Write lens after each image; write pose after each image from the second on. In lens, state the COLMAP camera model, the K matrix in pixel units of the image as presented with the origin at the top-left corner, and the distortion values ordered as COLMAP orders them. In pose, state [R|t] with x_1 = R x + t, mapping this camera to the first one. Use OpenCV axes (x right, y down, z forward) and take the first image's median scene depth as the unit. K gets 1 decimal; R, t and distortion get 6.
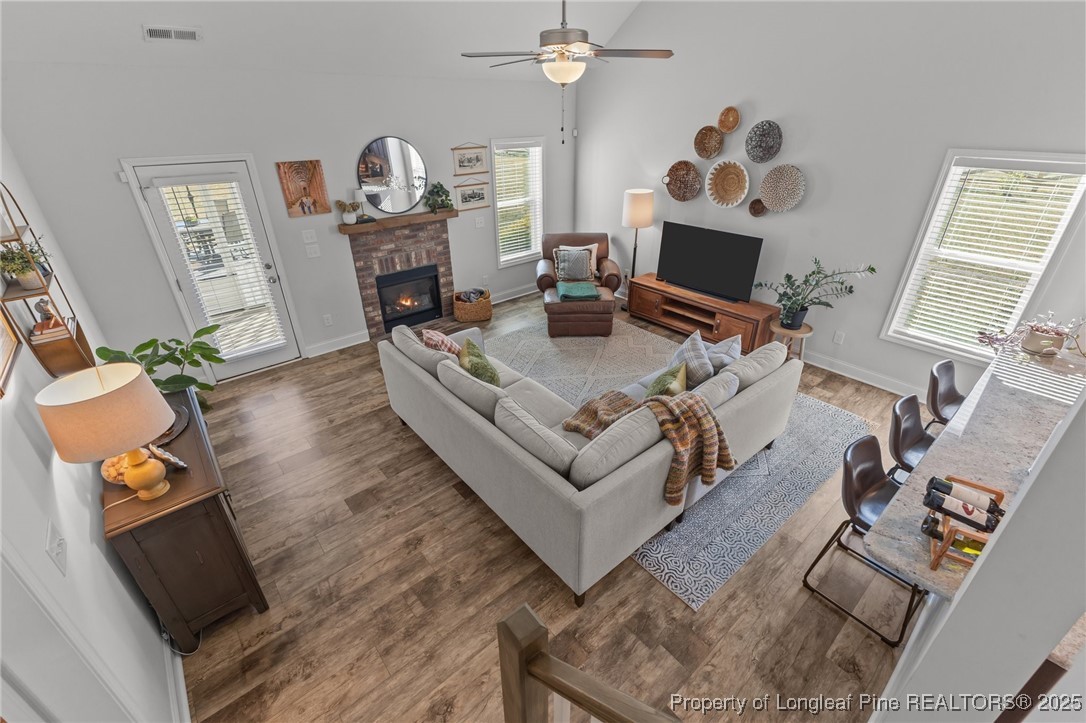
lens RADIAL K [[472.9, 0, 544.2], [0, 472.9, 357.7], [0, 0, 1]] dist [-0.000735, -0.000062]
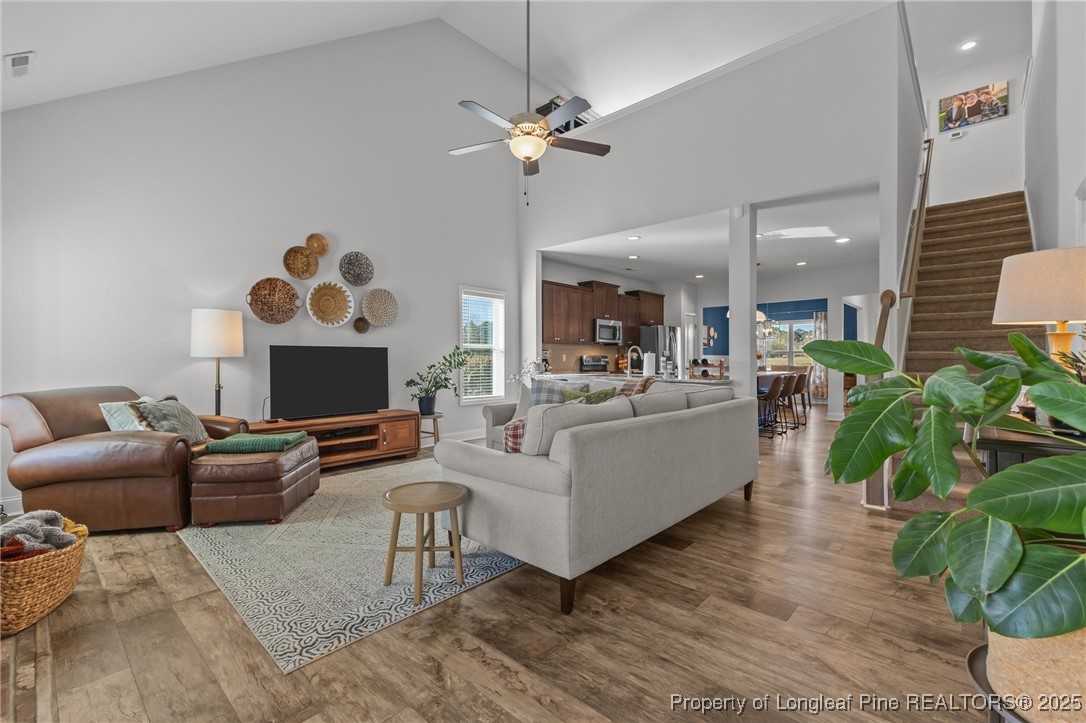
lens RADIAL K [[472.9, 0, 544.5], [0, 472.9, 356.0], [0, 0, 1]] dist [-0.000735, -0.000062]
pose [[-0.138411, 0.018784, 0.990197, -0.610550], [0.464717, 0.884147, 0.048186, -0.103623], [-0.874574, 0.466831, -0.131105, 0.738995]]
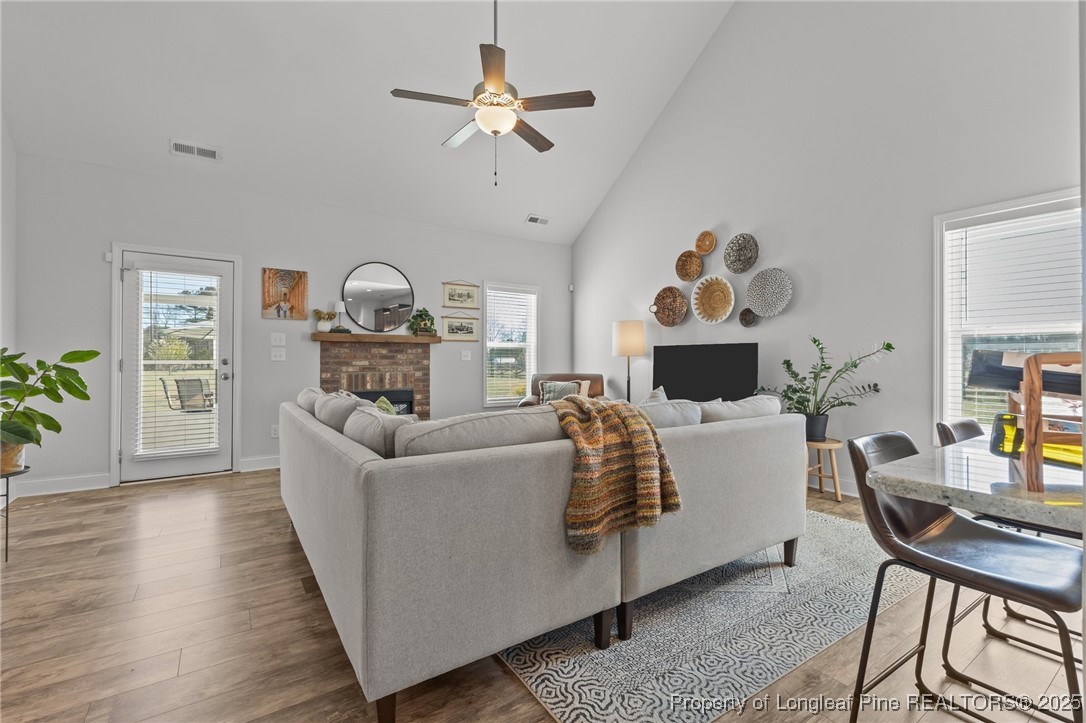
lens RADIAL K [[472.9, 0, 544.6], [0, 472.9, 354.6], [0, 0, 1]] dist [-0.000735, -0.000062]
pose [[0.994527, 0.007047, -0.104245, 0.141402], [-0.055674, 0.880025, -0.471654, 0.182864], [0.088414, 0.474876, 0.875600, 0.179644]]
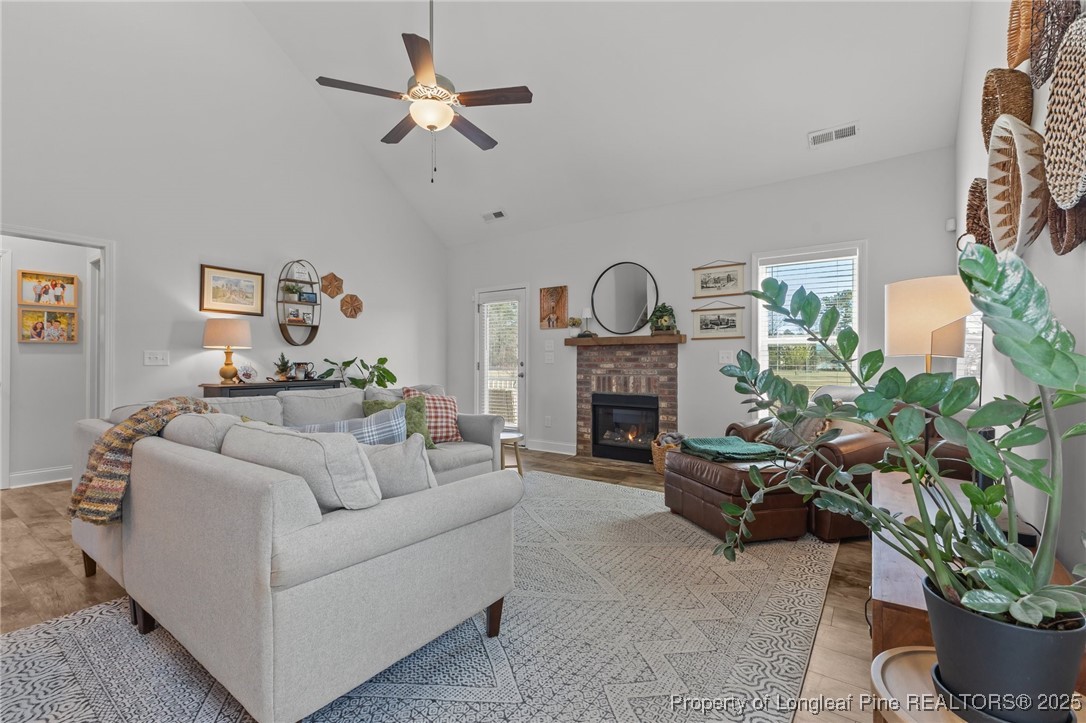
lens RADIAL K [[472.9, 0, 542.0], [0, 472.9, 356.7], [0, 0, 1]] dist [-0.000735, -0.000062]
pose [[0.246810, -0.000922, -0.969063, 0.581378], [-0.450476, 0.885276, -0.115574, -0.076540], [0.857996, 0.465064, 0.218080, 0.657483]]
